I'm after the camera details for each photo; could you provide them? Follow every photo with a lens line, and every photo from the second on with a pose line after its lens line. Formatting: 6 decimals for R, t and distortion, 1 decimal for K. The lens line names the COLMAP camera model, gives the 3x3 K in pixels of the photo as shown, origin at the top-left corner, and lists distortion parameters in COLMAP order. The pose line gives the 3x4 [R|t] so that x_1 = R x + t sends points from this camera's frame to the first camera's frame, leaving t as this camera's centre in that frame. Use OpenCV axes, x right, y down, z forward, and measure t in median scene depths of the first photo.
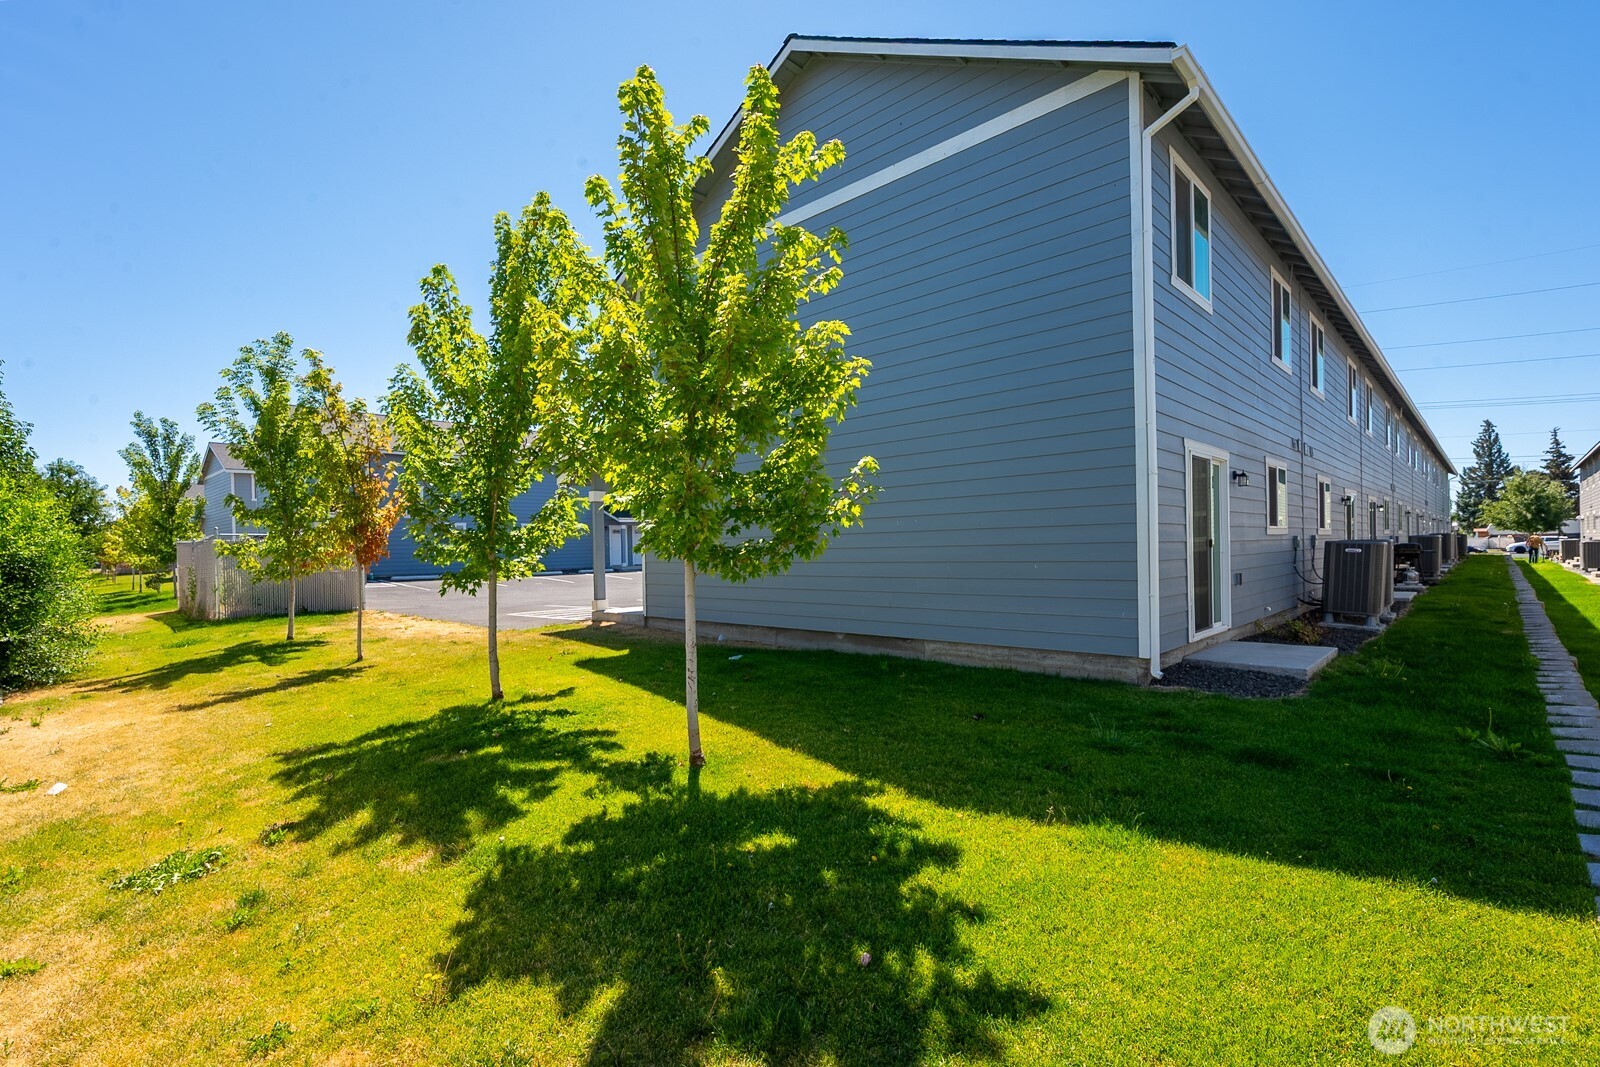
lens RADIAL K [[742.0, 0, 804.8], [0, 742.0, 540.3], [0, 0, 1]] dist [0.000328, 0.000003]
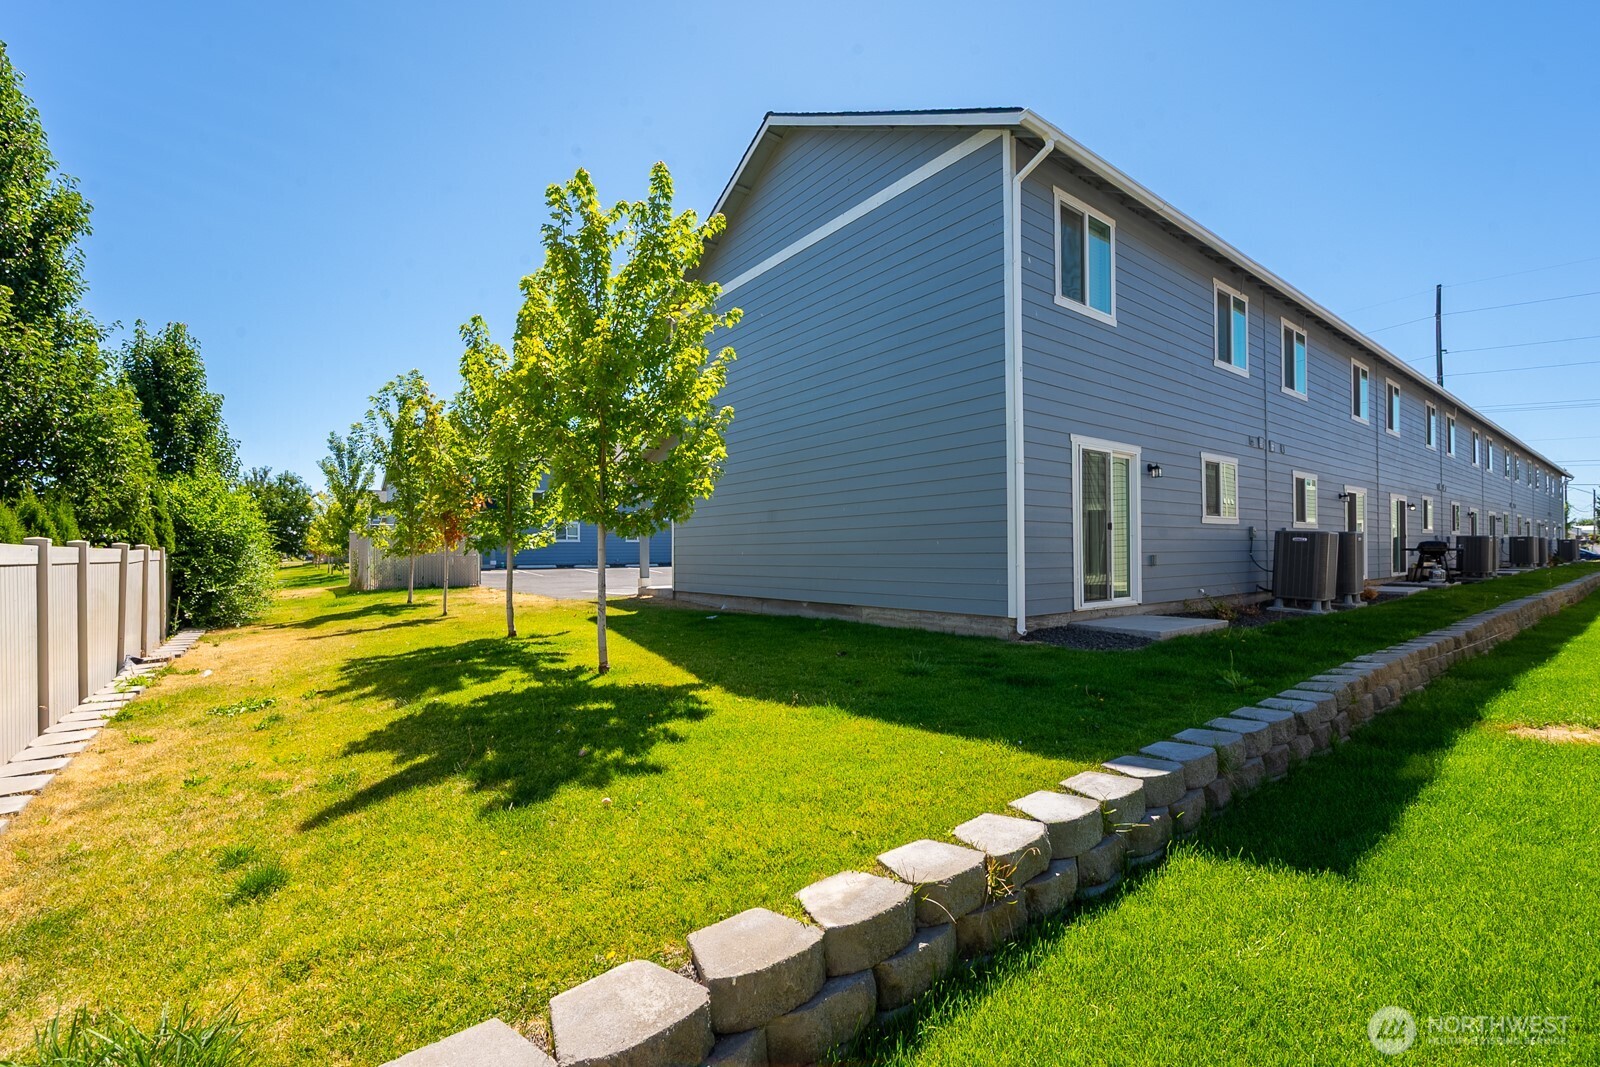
lens RADIAL K [[686.1, 0, 797.5], [0, 686.1, 537.4], [0, 0, 1]] dist [0.003946, 0.000097]
pose [[0.987805, 0.007990, -0.155494, 0.240409], [-0.009590, 0.999908, -0.009545, 0.036194], [0.155403, 0.010920, 0.987791, -0.121792]]
